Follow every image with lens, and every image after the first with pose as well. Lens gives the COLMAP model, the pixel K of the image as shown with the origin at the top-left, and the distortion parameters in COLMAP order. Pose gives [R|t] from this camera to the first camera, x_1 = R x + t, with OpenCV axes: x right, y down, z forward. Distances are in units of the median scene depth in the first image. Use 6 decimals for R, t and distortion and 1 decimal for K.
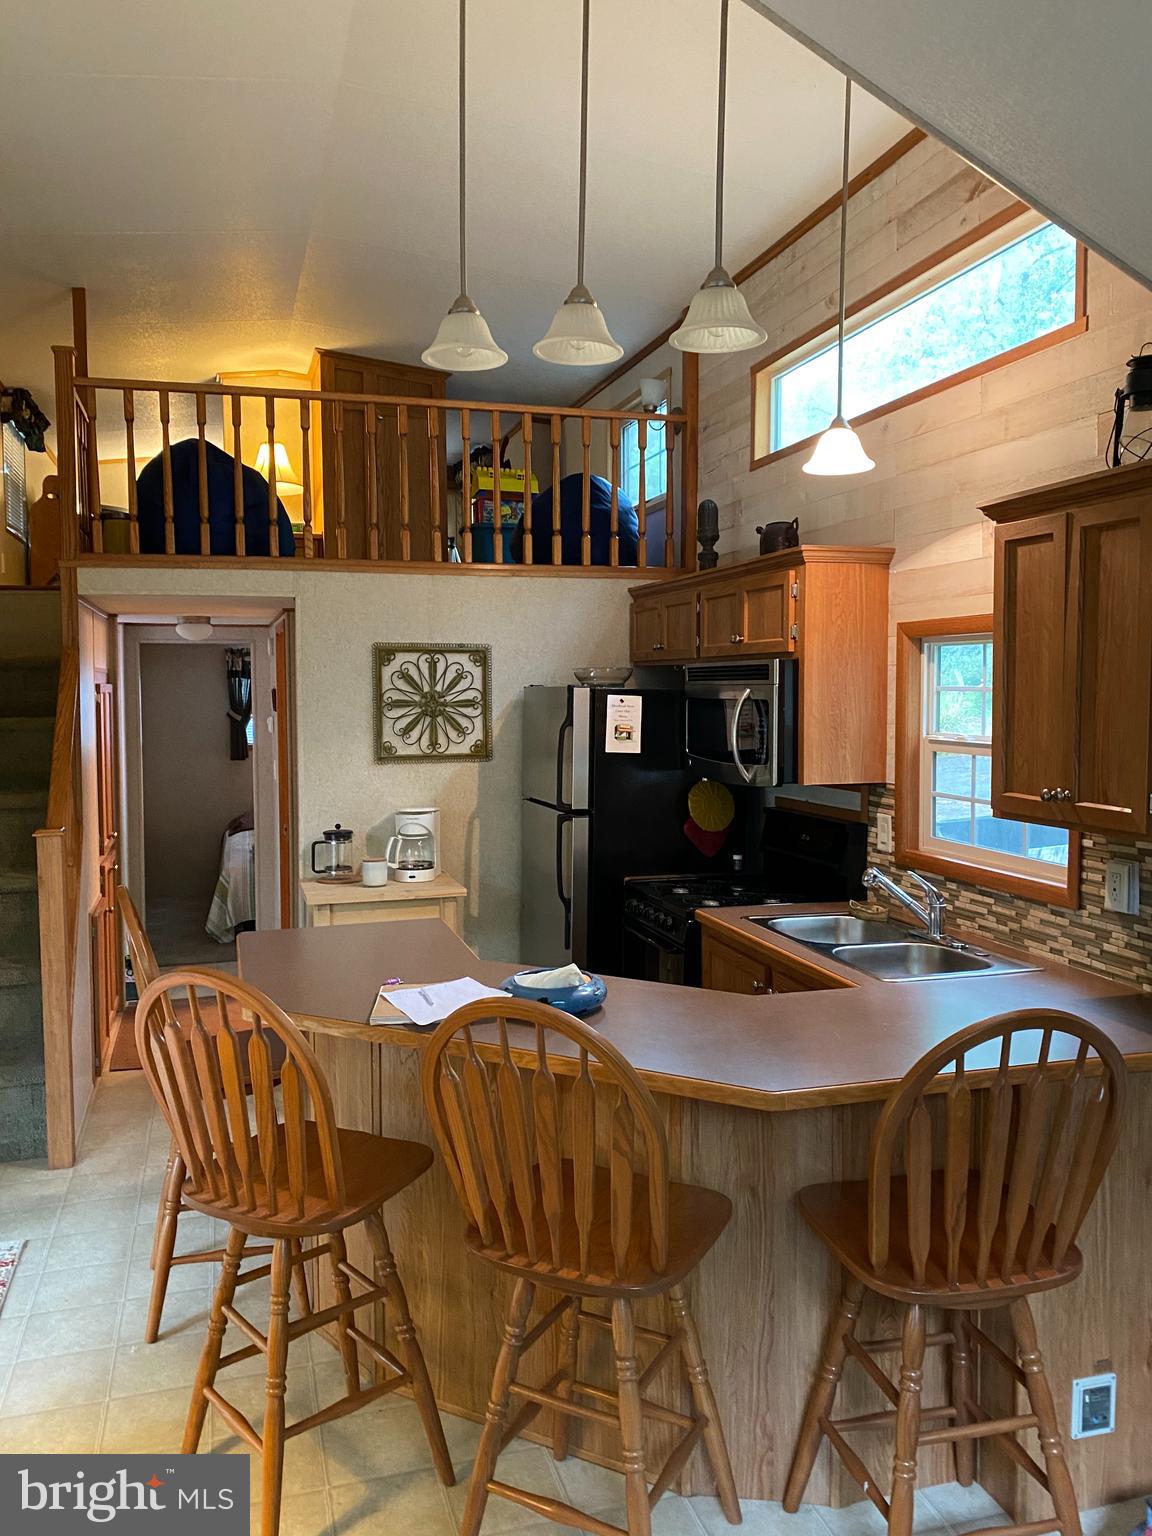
lens RADIAL K [[1182.8, 0, 575.8], [0, 1182.8, 751.1], [0, 0, 1]] dist [0.093897, -0.154104]
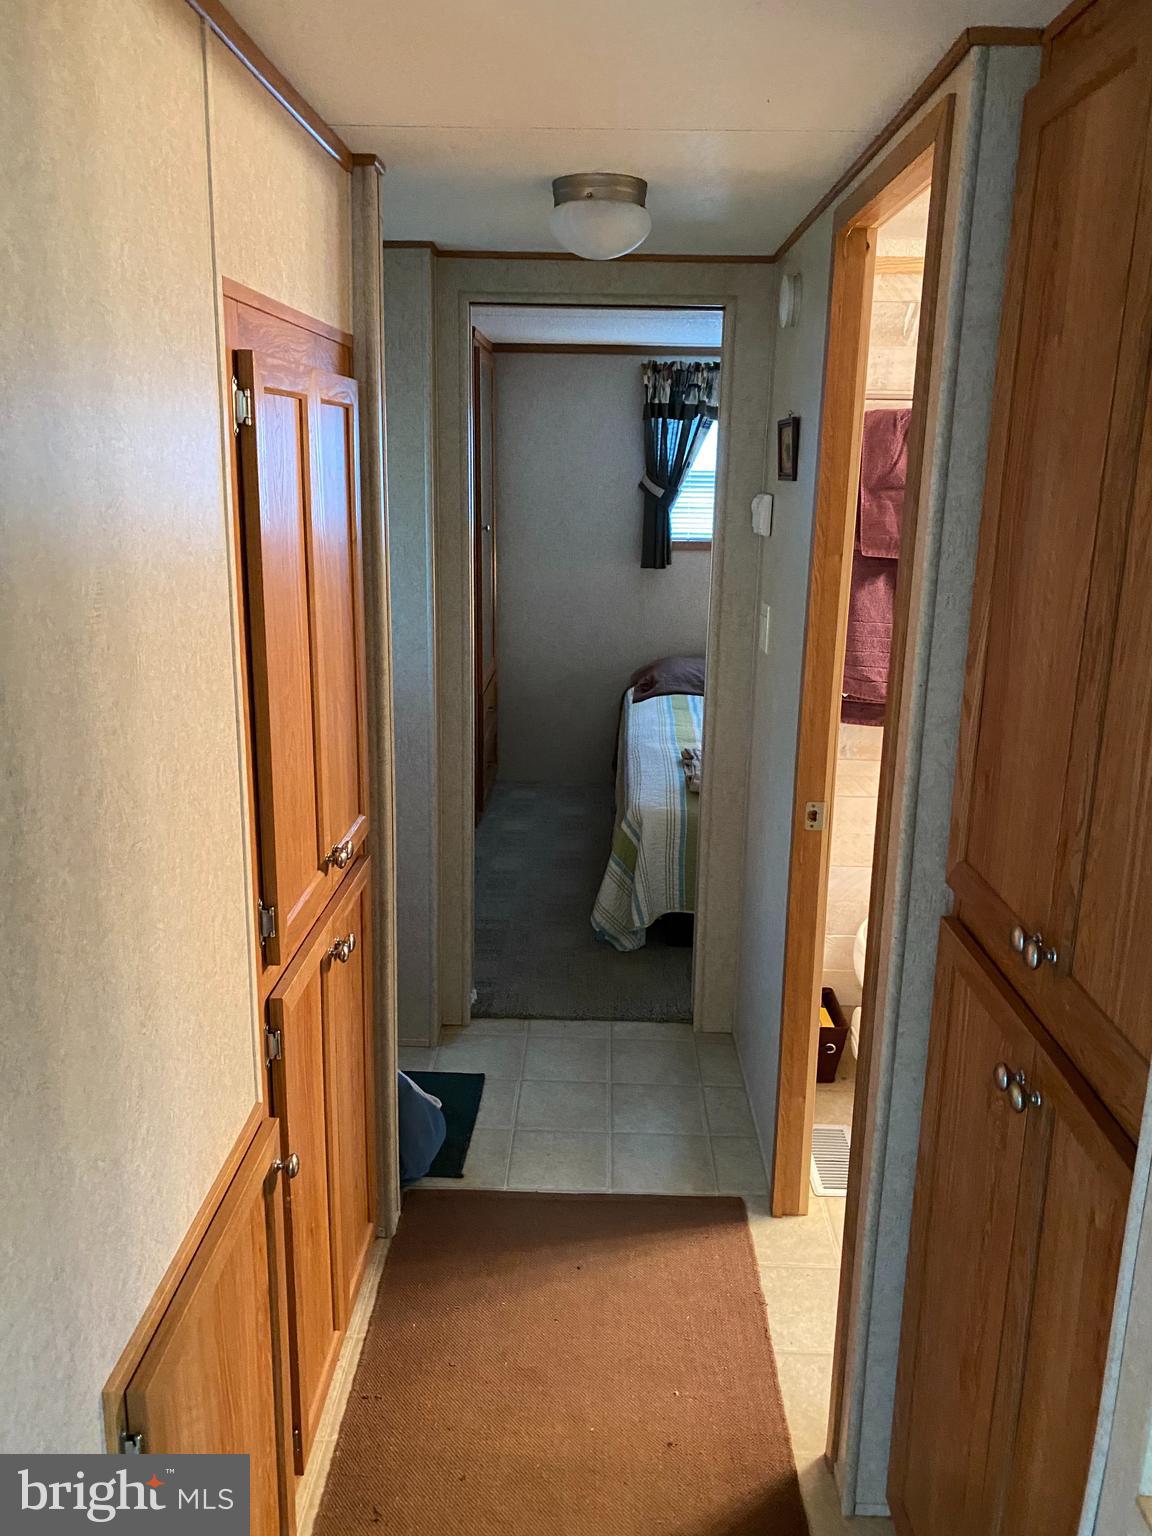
lens RADIAL K [[1145.0, 0, 576.9], [0, 1145.0, 722.3], [0, 0, 1]] dist [0.012683, 0.004737]
pose [[0.950653, 0.092198, -0.296239, -0.264595], [-0.040560, 0.983563, 0.175952, -0.025794], [0.307592, -0.155254, 0.938767, 0.819563]]
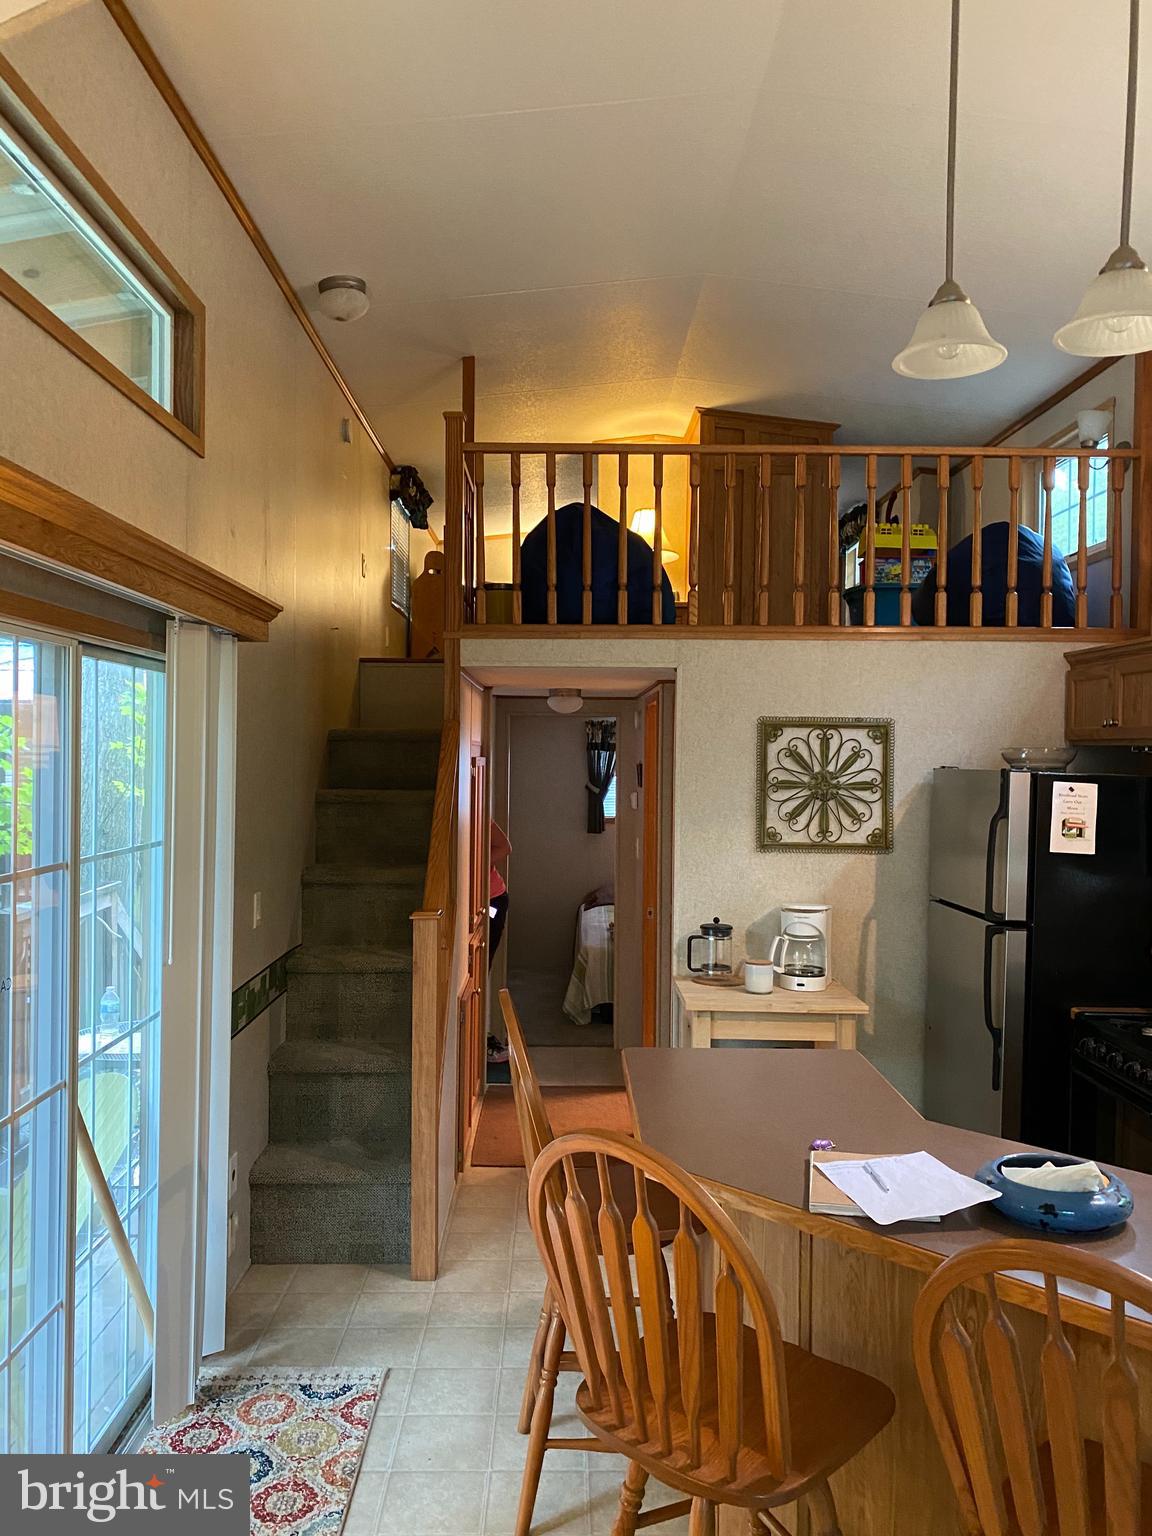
lens RADIAL K [[1184.0, 0, 576.0], [0, 1184.0, 768.0], [0, 0, 1]] dist [0.183552, -0.345143]
pose [[0.961340, 0.019204, -0.274695, -0.055322], [-0.031466, 0.998692, -0.040301, -0.011711], [0.273561, 0.047386, 0.960687, 0.095833]]
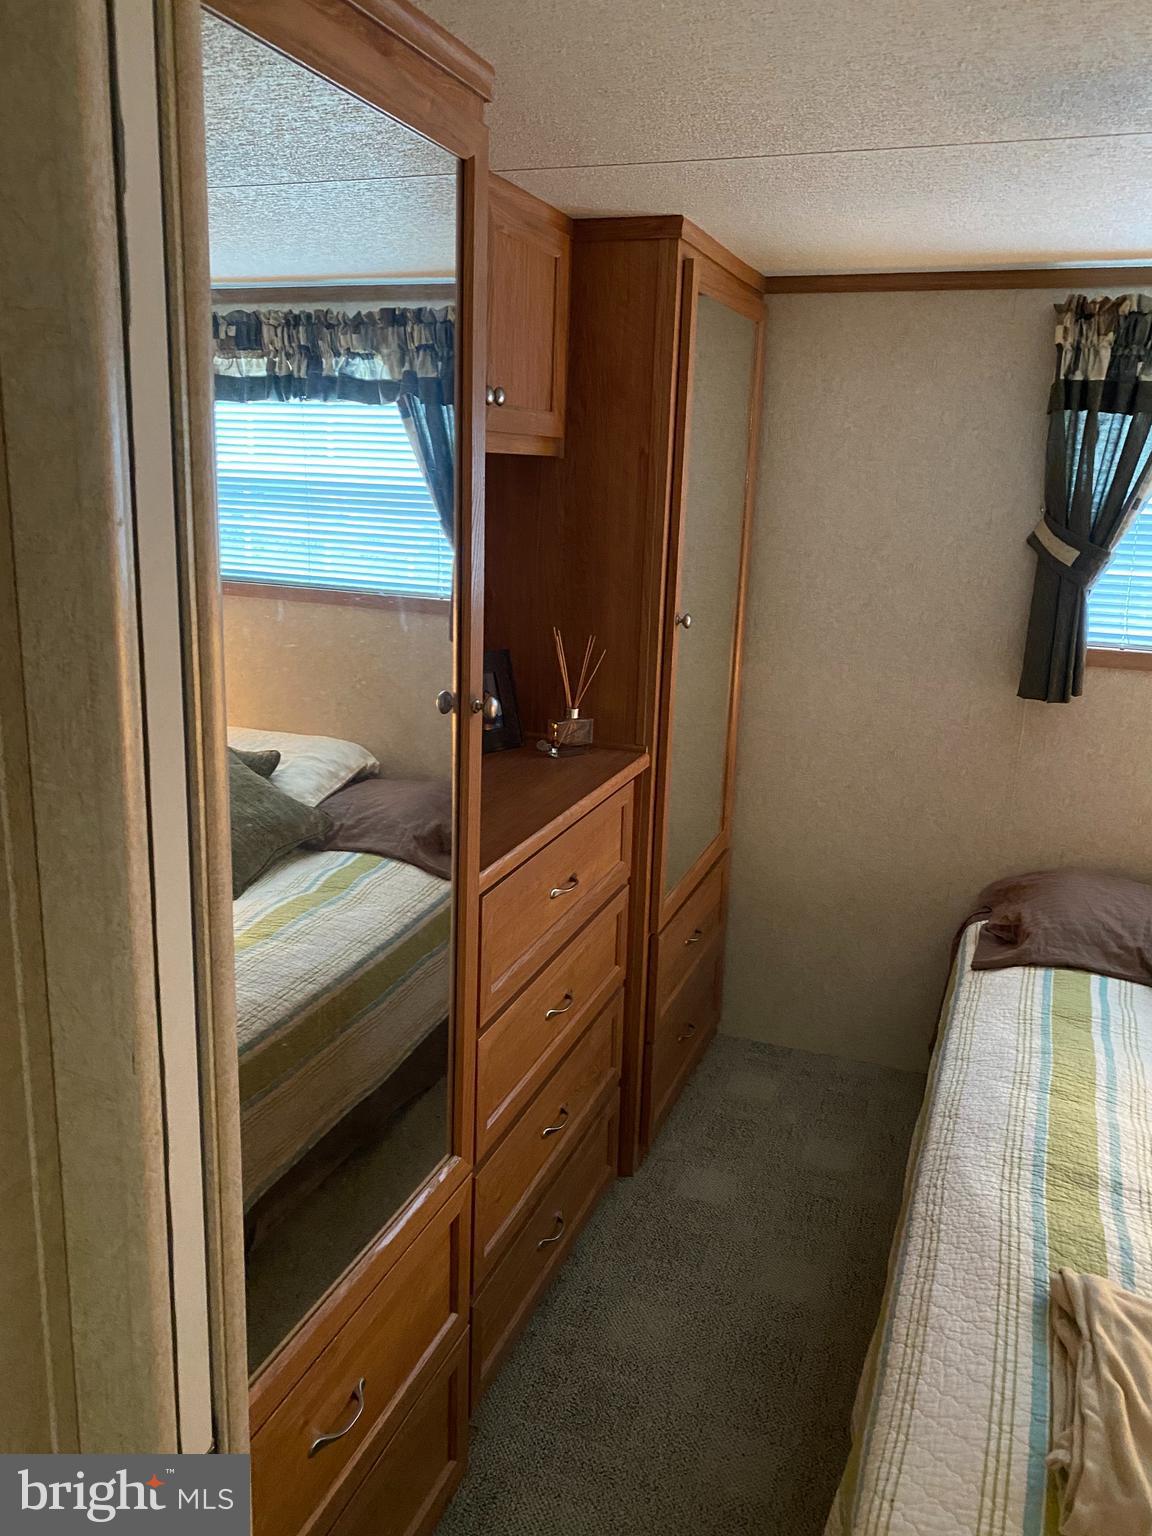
lens RADIAL K [[1145.0, 0, 576.9], [0, 1145.0, 722.3], [0, 0, 1]] dist [0.012683, 0.004737]
pose [[0.788603, 0.165797, -0.592129, -0.361838], [-0.072669, 0.981344, 0.177996, -0.050833], [0.610594, -0.097339, 0.785939, 1.240682]]
